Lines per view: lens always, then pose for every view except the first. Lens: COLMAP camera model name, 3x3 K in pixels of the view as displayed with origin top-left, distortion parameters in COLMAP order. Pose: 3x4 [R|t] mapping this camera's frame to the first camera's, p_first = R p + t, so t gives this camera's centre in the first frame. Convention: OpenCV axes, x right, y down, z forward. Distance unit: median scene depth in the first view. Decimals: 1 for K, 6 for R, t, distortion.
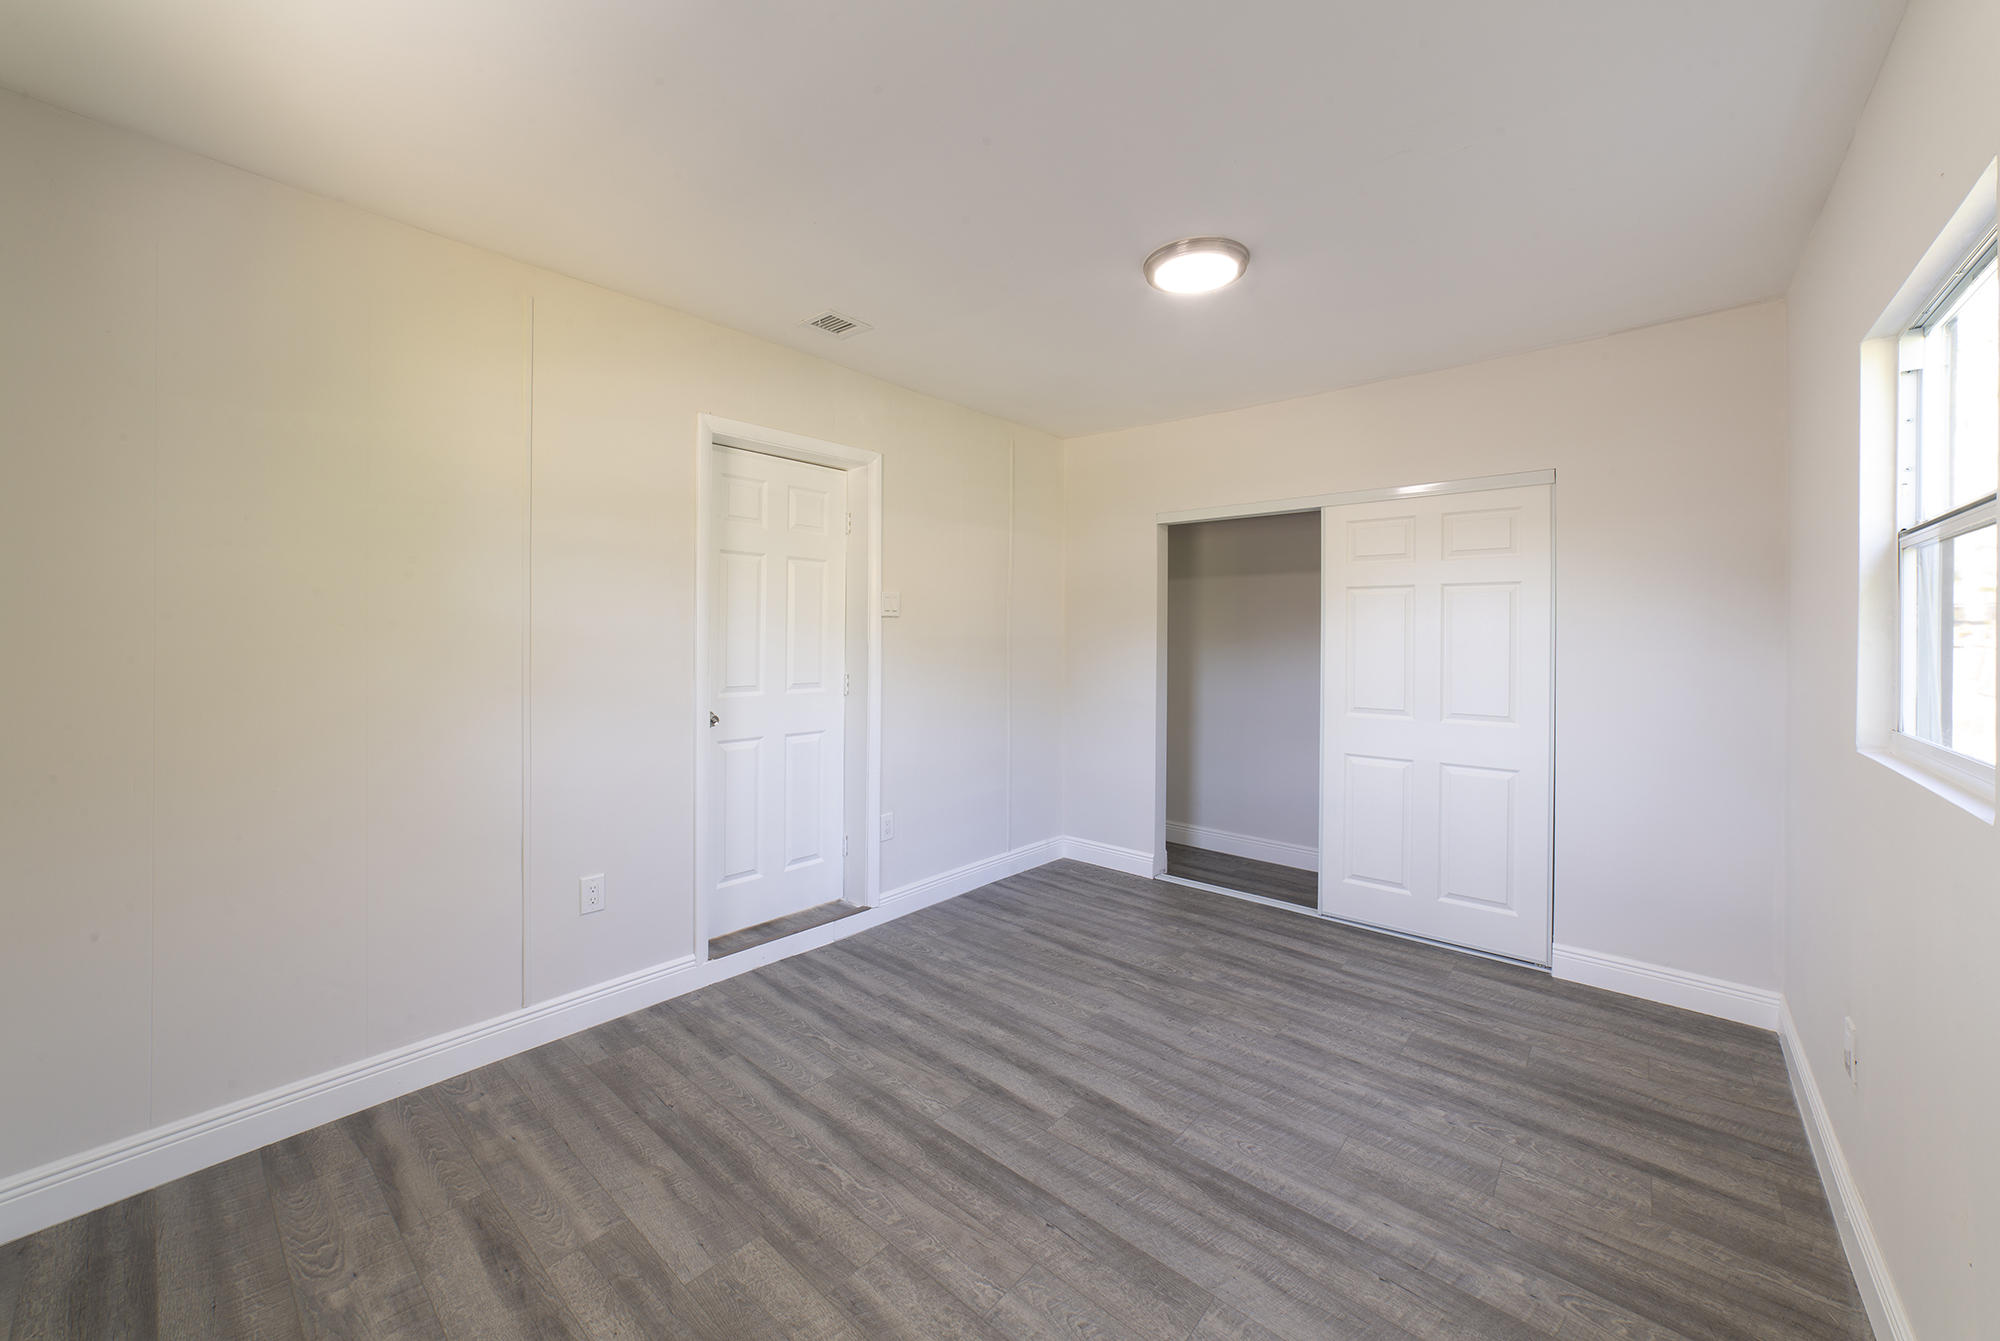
lens RADIAL K [[746.8, 0, 991.6], [0, 746.8, 631.5], [0, 0, 1]] dist [0.013310, 0.001107]
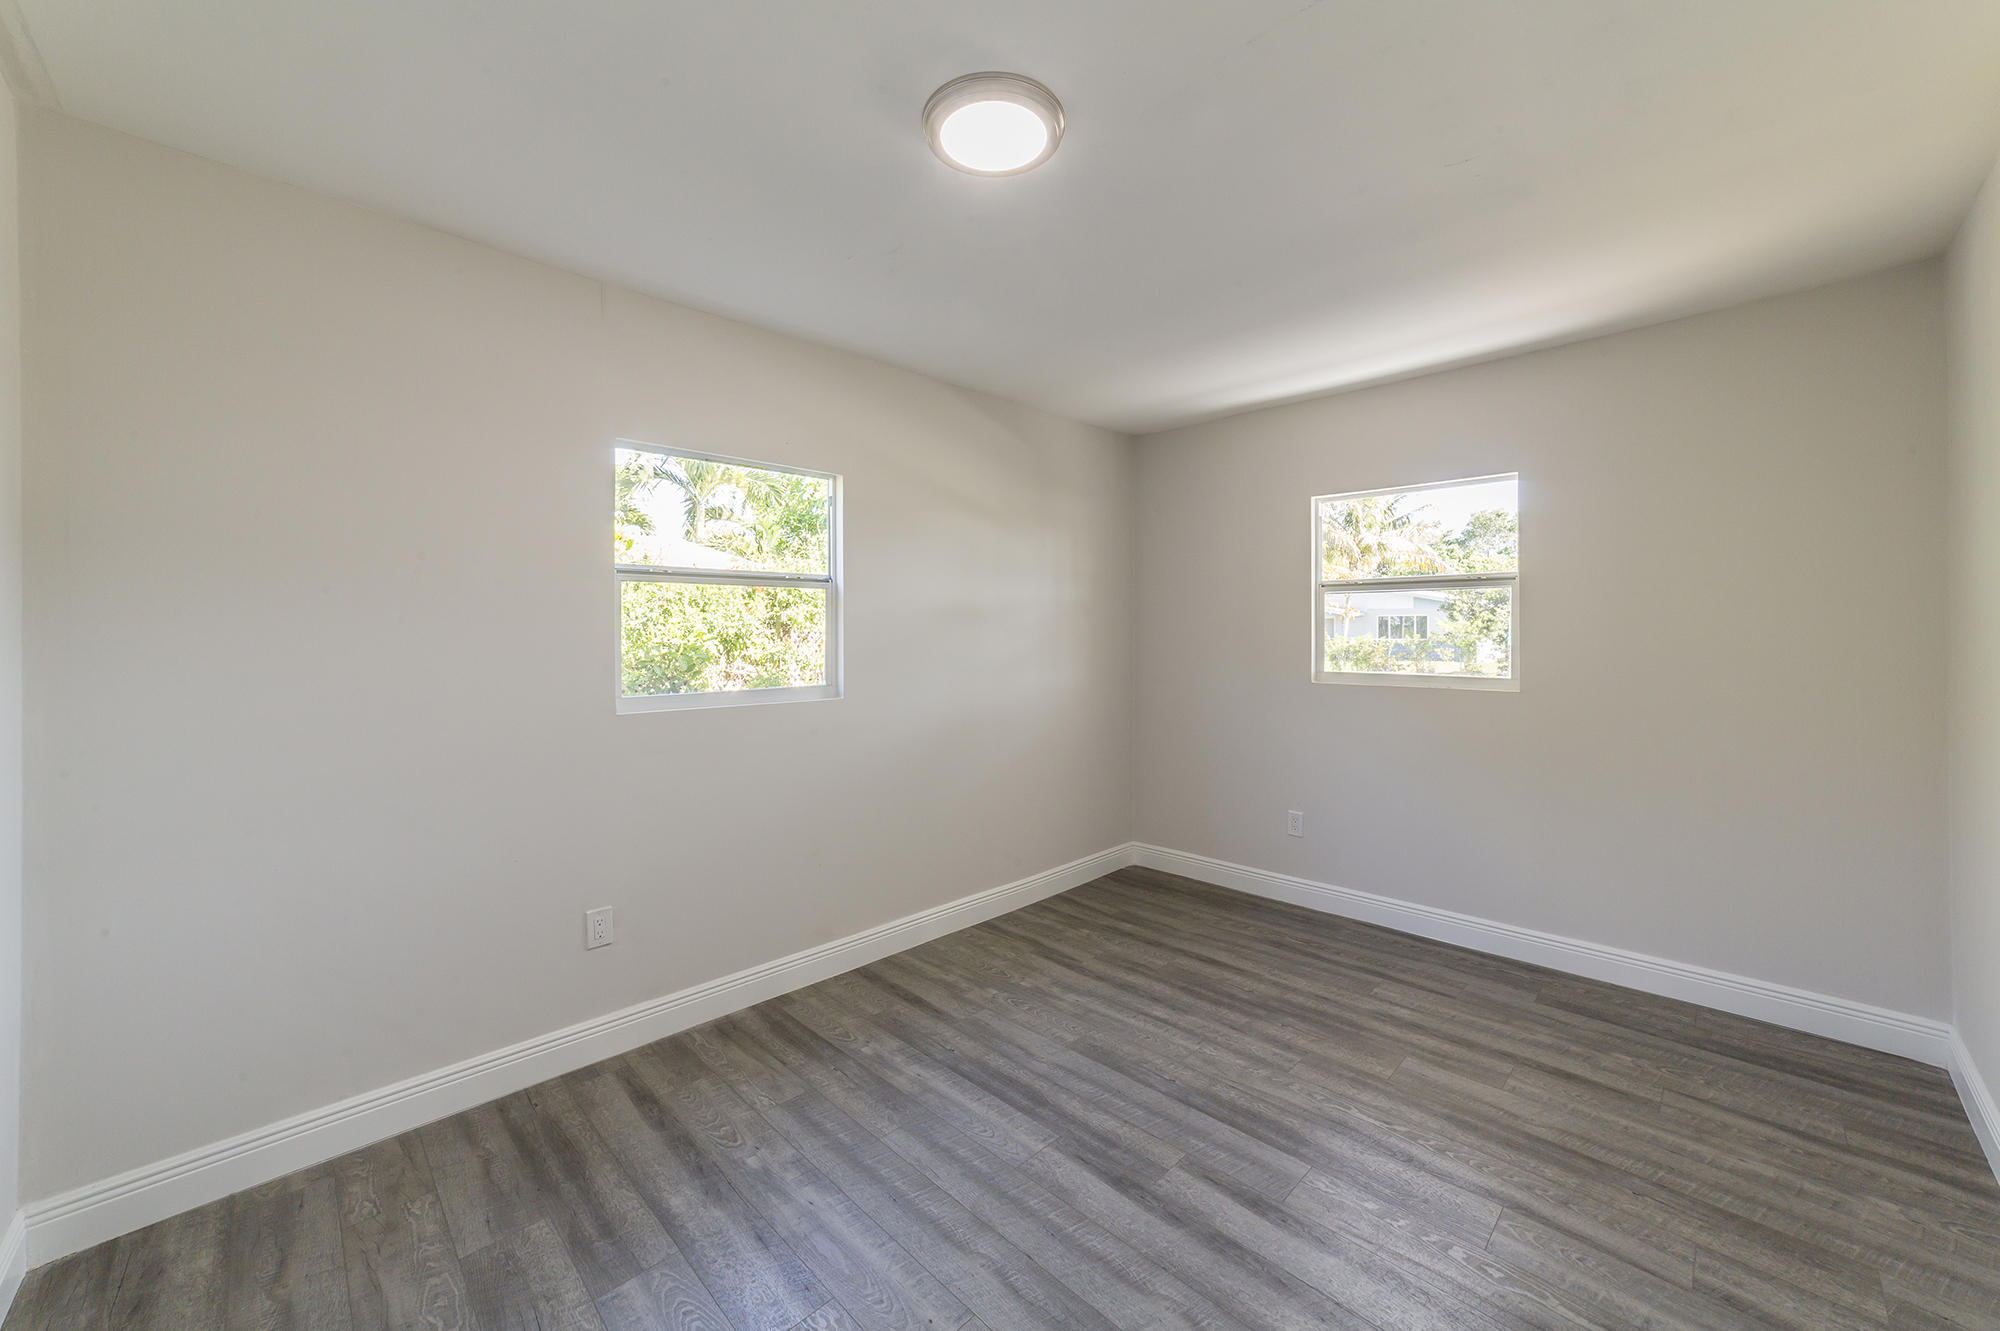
lens RADIAL K [[746.8, 0, 1001.6], [0, 746.8, 649.0], [0, 0, 1]] dist [0.013310, 0.001107]
pose [[-0.997474, -0.008821, 0.070489, 0.265055], [-0.007482, 0.999787, 0.019239, 0.000879], [-0.070644, 0.018663, -0.997327, 2.115562]]
